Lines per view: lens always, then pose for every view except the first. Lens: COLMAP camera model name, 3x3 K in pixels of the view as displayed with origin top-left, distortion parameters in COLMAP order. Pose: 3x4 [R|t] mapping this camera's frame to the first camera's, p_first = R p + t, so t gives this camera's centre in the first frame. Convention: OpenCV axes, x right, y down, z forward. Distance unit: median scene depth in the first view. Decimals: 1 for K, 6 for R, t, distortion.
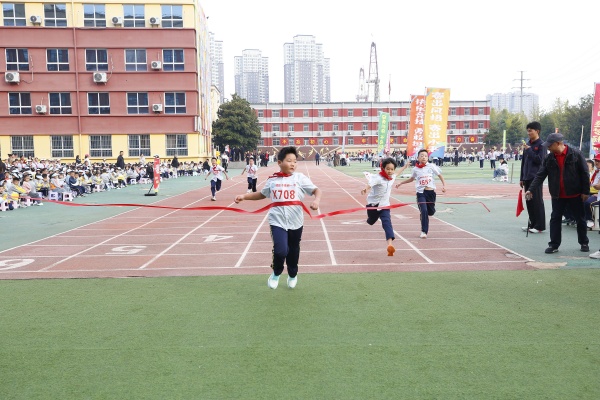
lens RADIAL K [[570.6, 0, 300.0], [0, 570.6, 200.0], [0, 0, 1]] dist [0.034066, 0.040653]
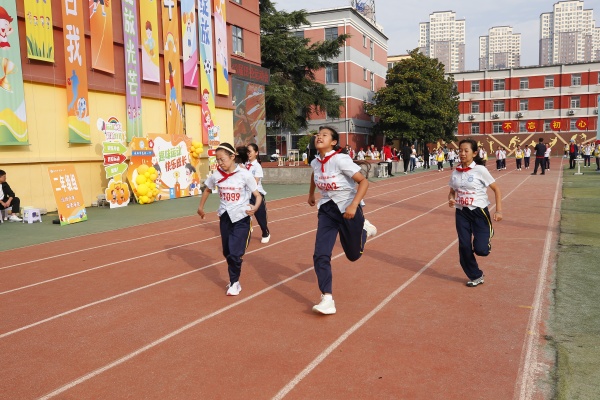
lens RADIAL K [[570.6, 0, 300.0], [0, 570.6, 200.0], [0, 0, 1]] dist [0.034066, 0.040653]
pose [[0.911276, 0.028297, -0.410823, 0.069305], [-0.023133, 0.999579, 0.017539, -0.065898], [0.411146, -0.006479, 0.911546, 0.816702]]
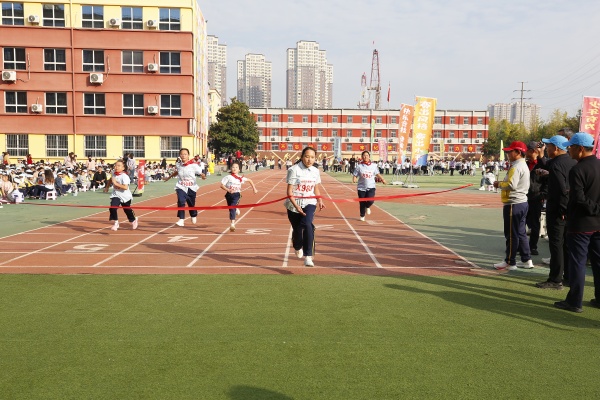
lens RADIAL K [[570.6, 0, 300.0], [0, 570.6, 200.0], [0, 0, 1]] dist [0.034066, 0.040653]
pose [[0.999704, 0.024331, -0.000439, 0.013473], [-0.024334, 0.999663, -0.009085, 0.000389], [0.000218, 0.009093, 0.999959, -0.003436]]
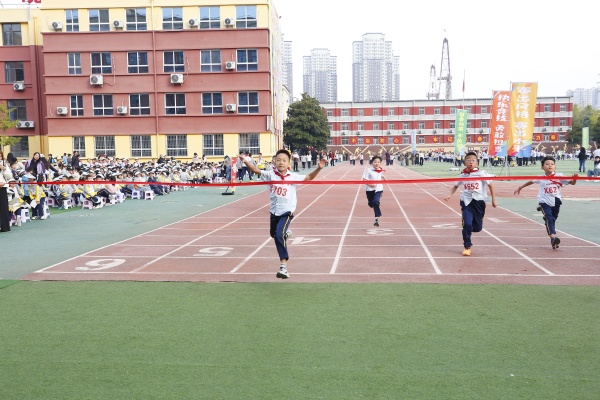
lens RADIAL K [[570.6, 0, 300.0], [0, 570.6, 200.0], [0, 0, 1]] dist [0.034066, 0.040653]
pose [[0.993151, 0.009176, -0.116475, -0.008689], [-0.009014, 0.999958, 0.001919, -0.000656], [0.116488, -0.000856, 0.993192, 0.010379]]
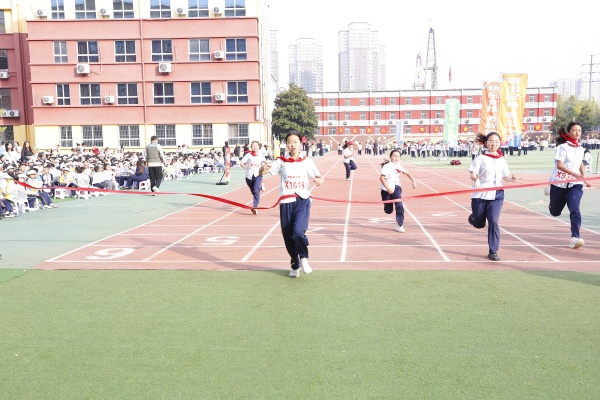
lens RADIAL K [[570.6, 0, 300.0], [0, 570.6, 200.0], [0, 0, 1]] dist [0.034066, 0.040653]
pose [[0.995742, 0.008988, -0.091747, -0.014915], [-0.007258, 0.999790, 0.019175, -0.000362], [0.091900, -0.018427, 0.995598, 0.007759]]
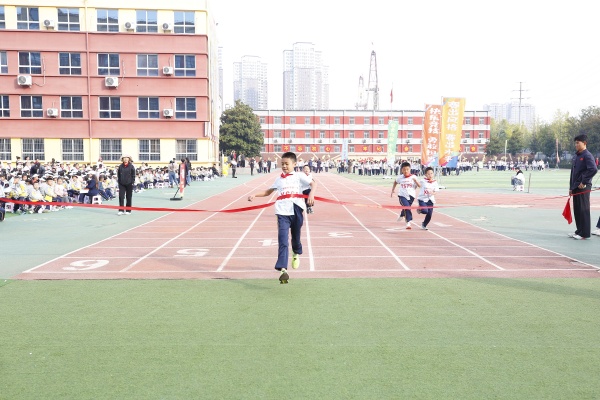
lens RADIAL K [[570.6, 0, 300.0], [0, 570.6, 200.0], [0, 0, 1]] dist [0.034066, 0.040653]
pose [[0.999865, 0.014869, 0.007015, -0.022361], [-0.014786, 0.999822, -0.011735, 0.000447], [-0.007188, 0.011630, 0.999907, -0.004173]]
